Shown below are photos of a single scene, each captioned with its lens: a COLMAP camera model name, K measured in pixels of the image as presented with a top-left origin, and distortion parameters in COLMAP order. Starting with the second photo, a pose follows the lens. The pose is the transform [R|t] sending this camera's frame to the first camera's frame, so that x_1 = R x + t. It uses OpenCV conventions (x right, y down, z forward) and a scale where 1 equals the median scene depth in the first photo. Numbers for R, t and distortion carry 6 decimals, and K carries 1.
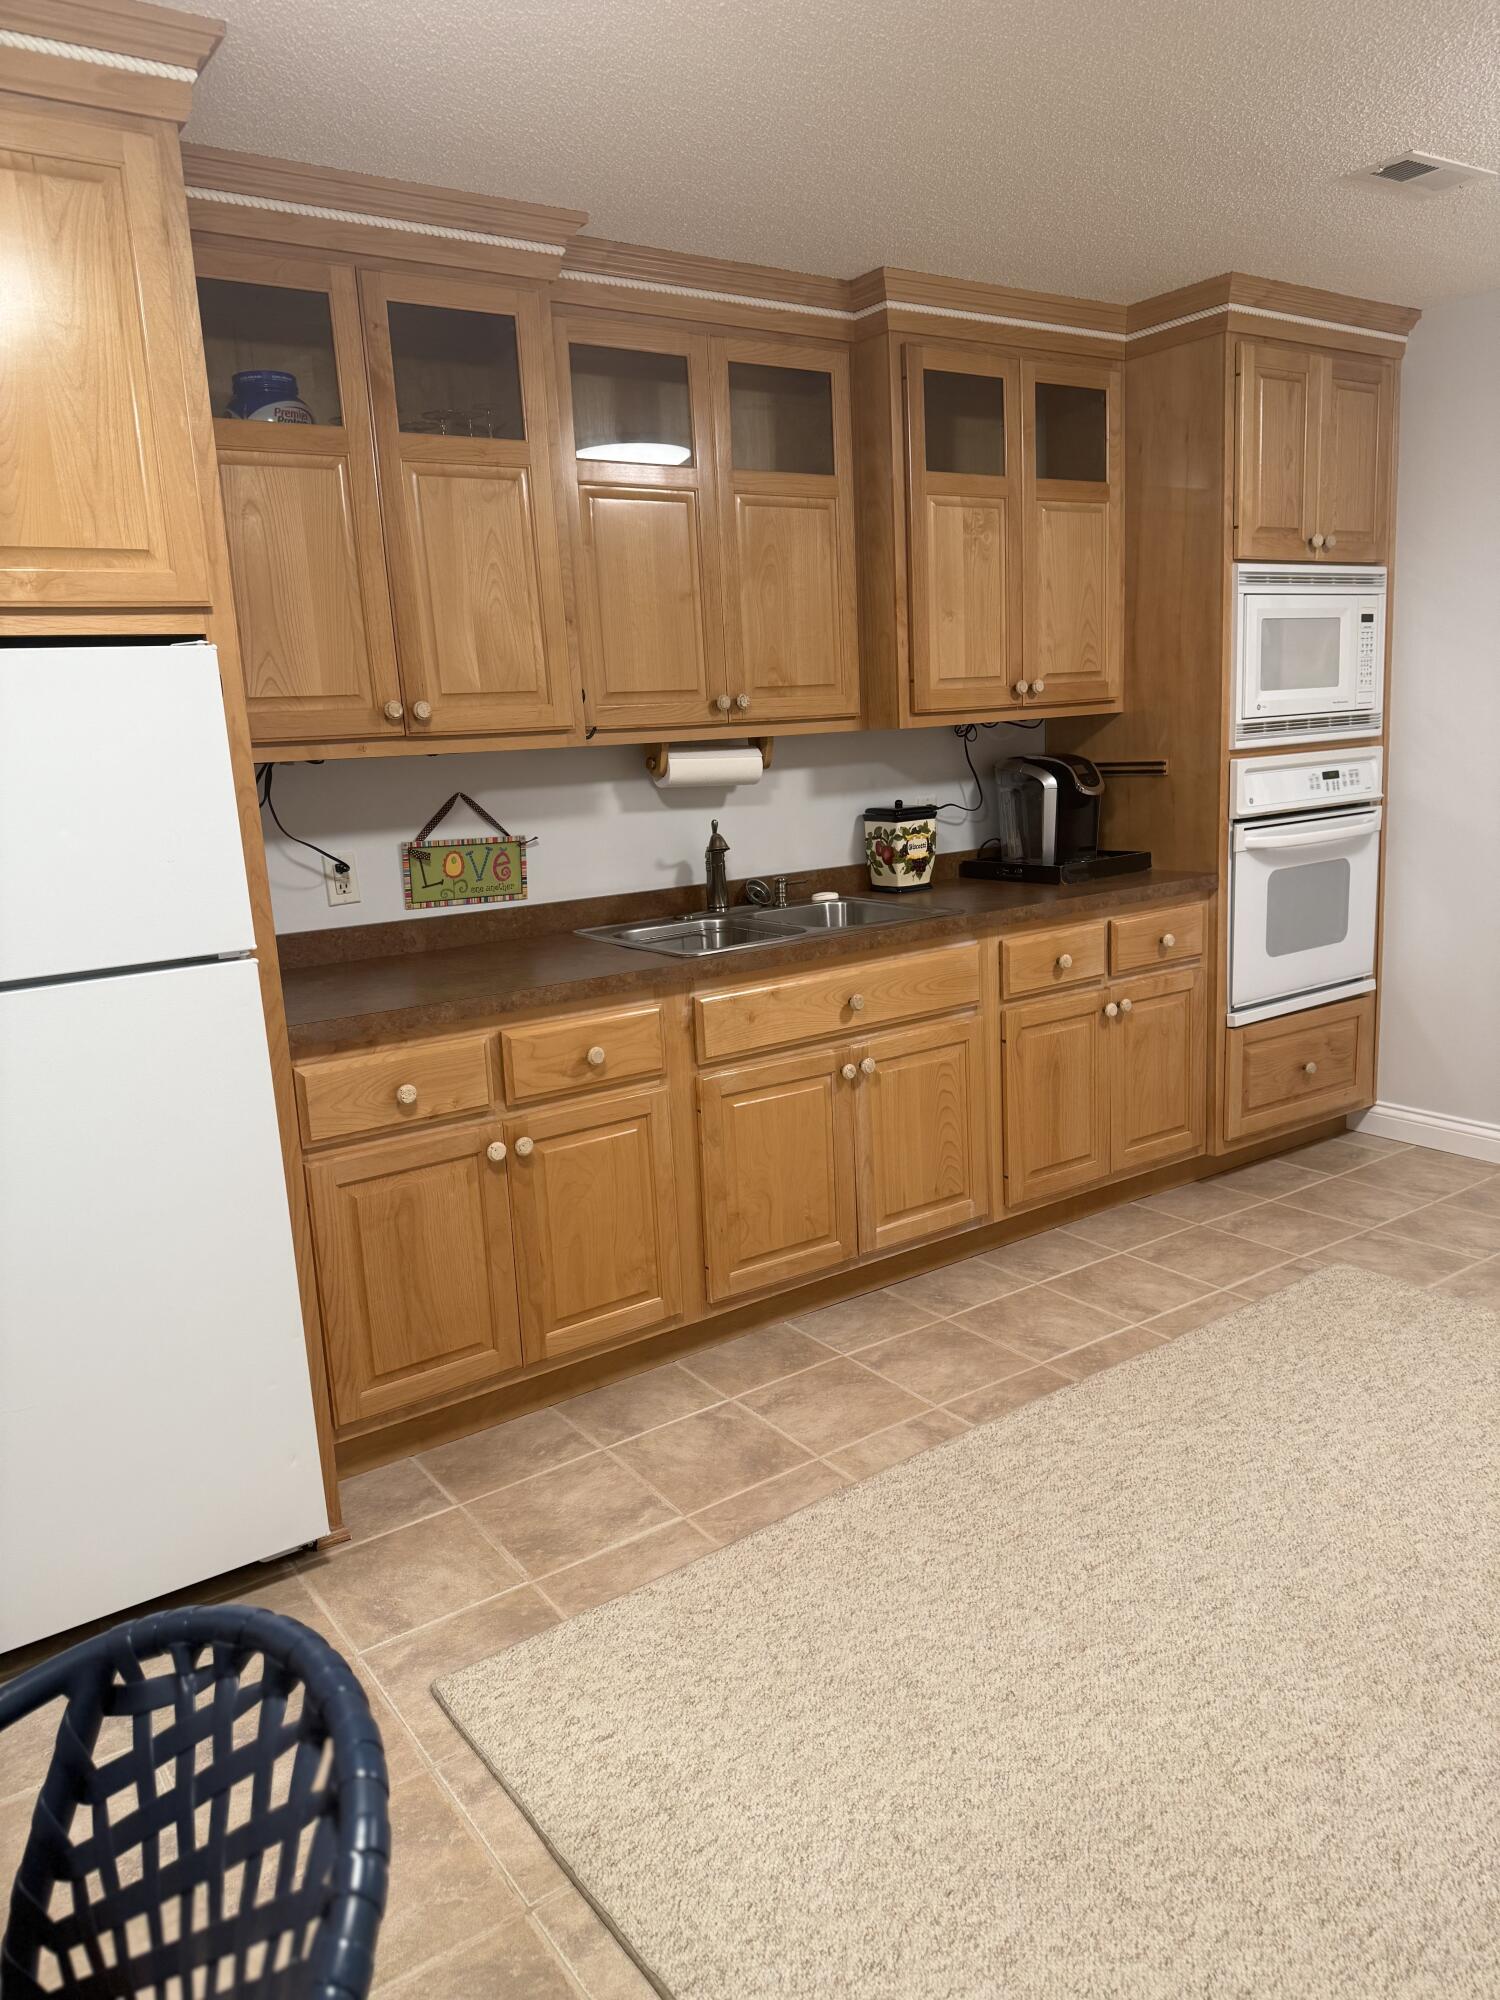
lens RADIAL K [[1446.5, 0, 764.0], [0, 1446.5, 1007.2], [0, 0, 1]] dist [0.085723, -0.142681]
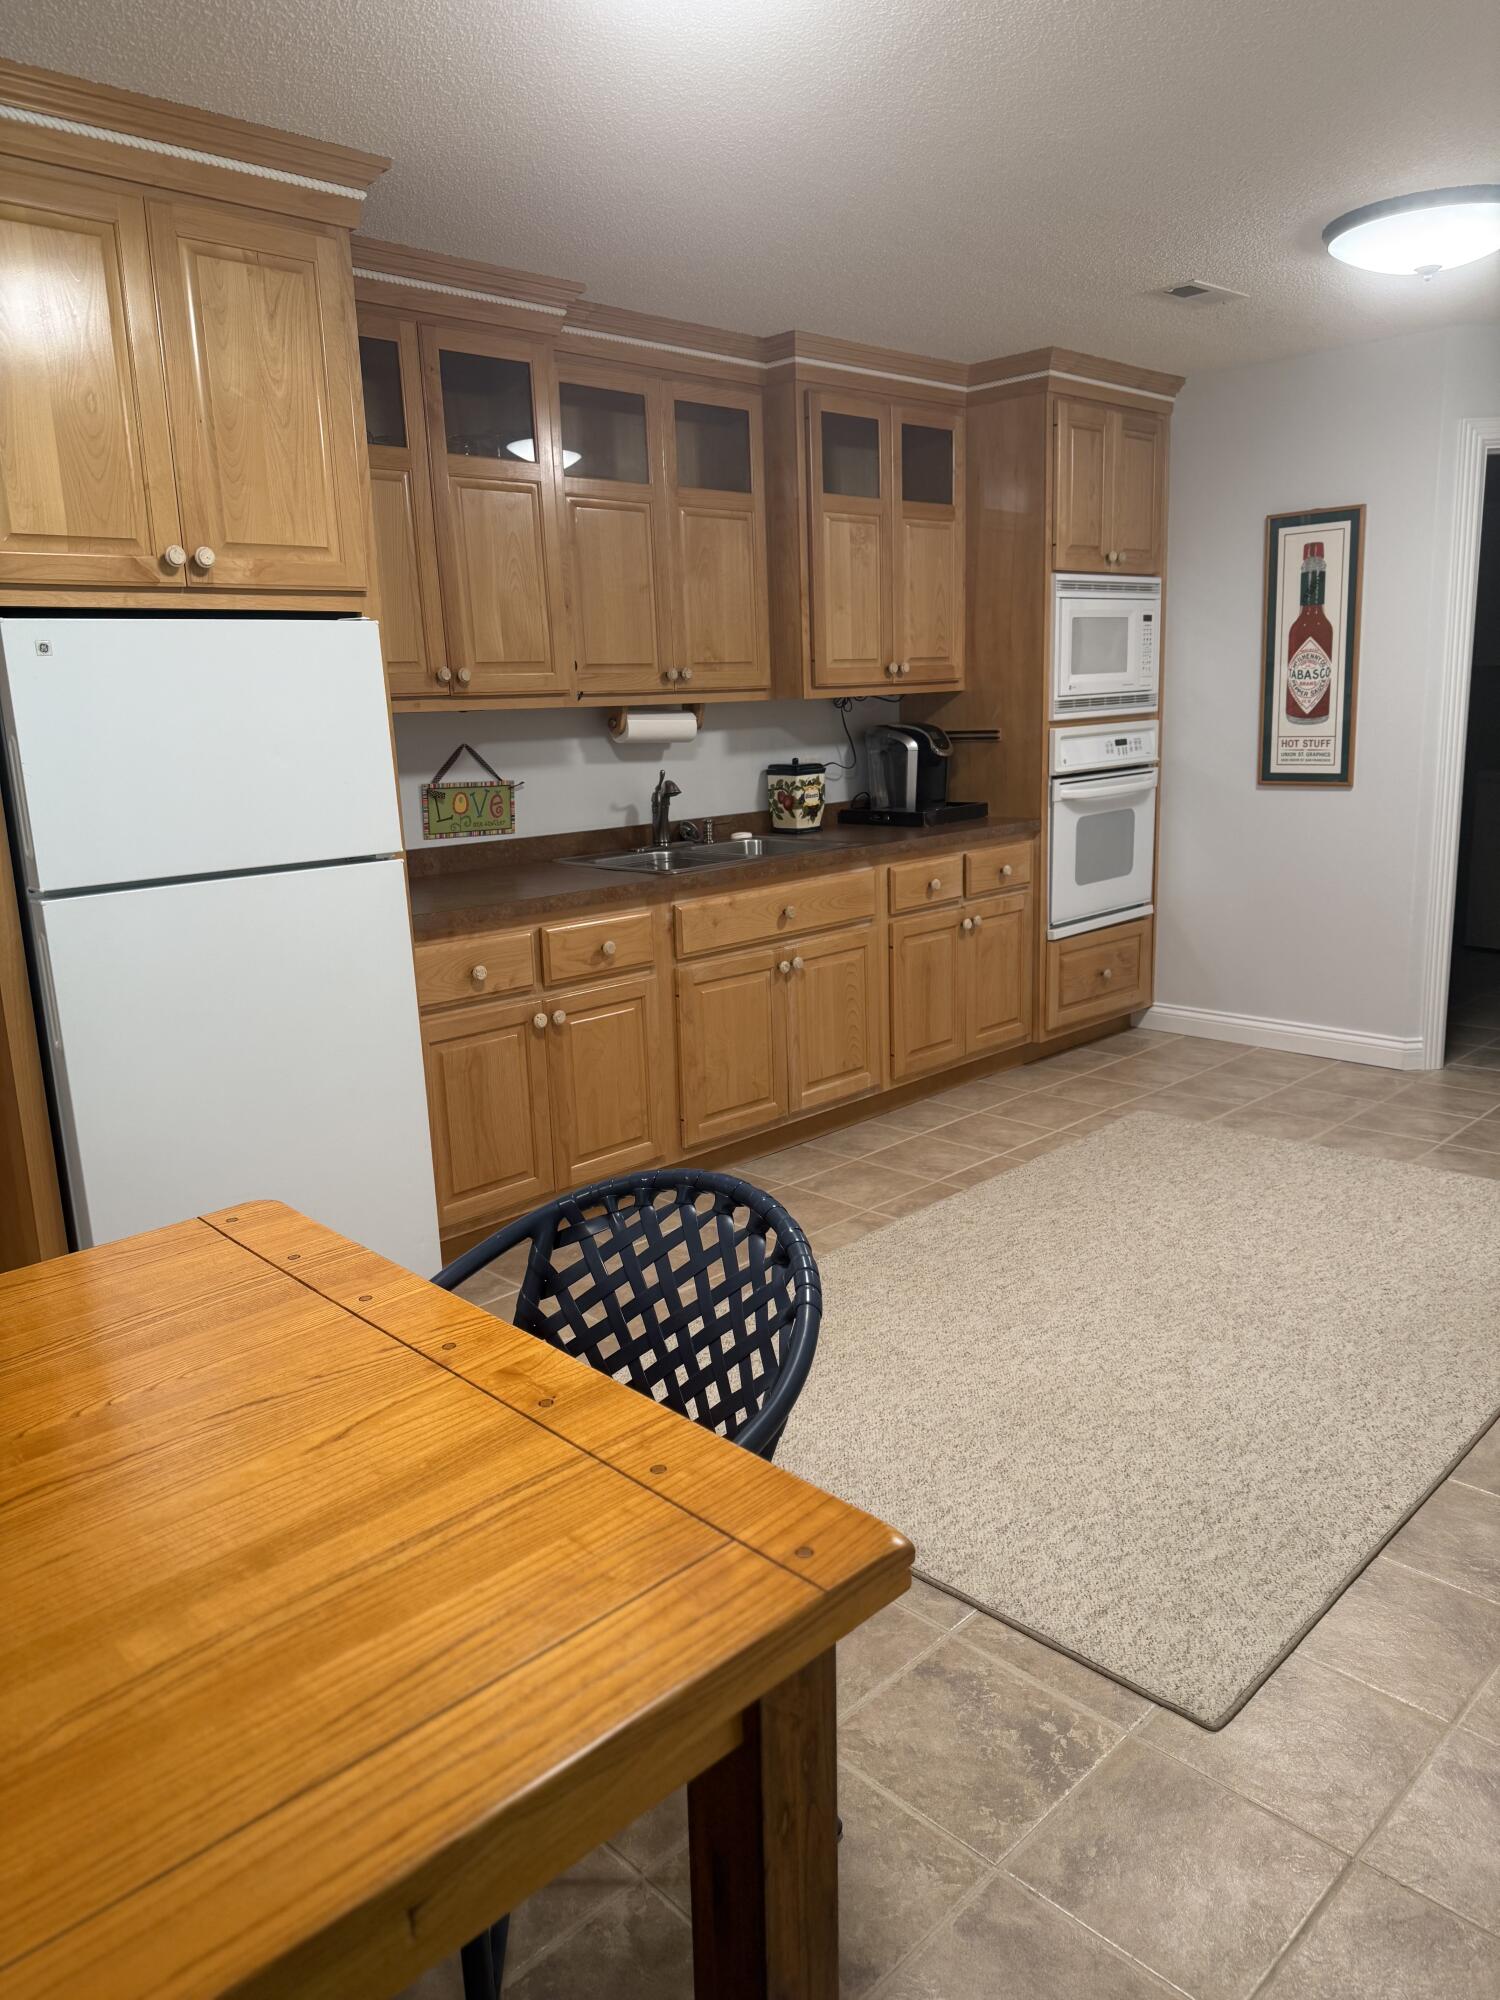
lens RADIAL K [[1379.8, 0, 806.1], [0, 1379.8, 1000.0], [0, 0, 1]] dist [0.137981, -0.269837]
pose [[0.984379, -0.023251, 0.174518, -0.127054], [0.020341, 0.999623, 0.018441, 0.048262], [-0.174881, -0.014603, 0.984481, -0.193664]]
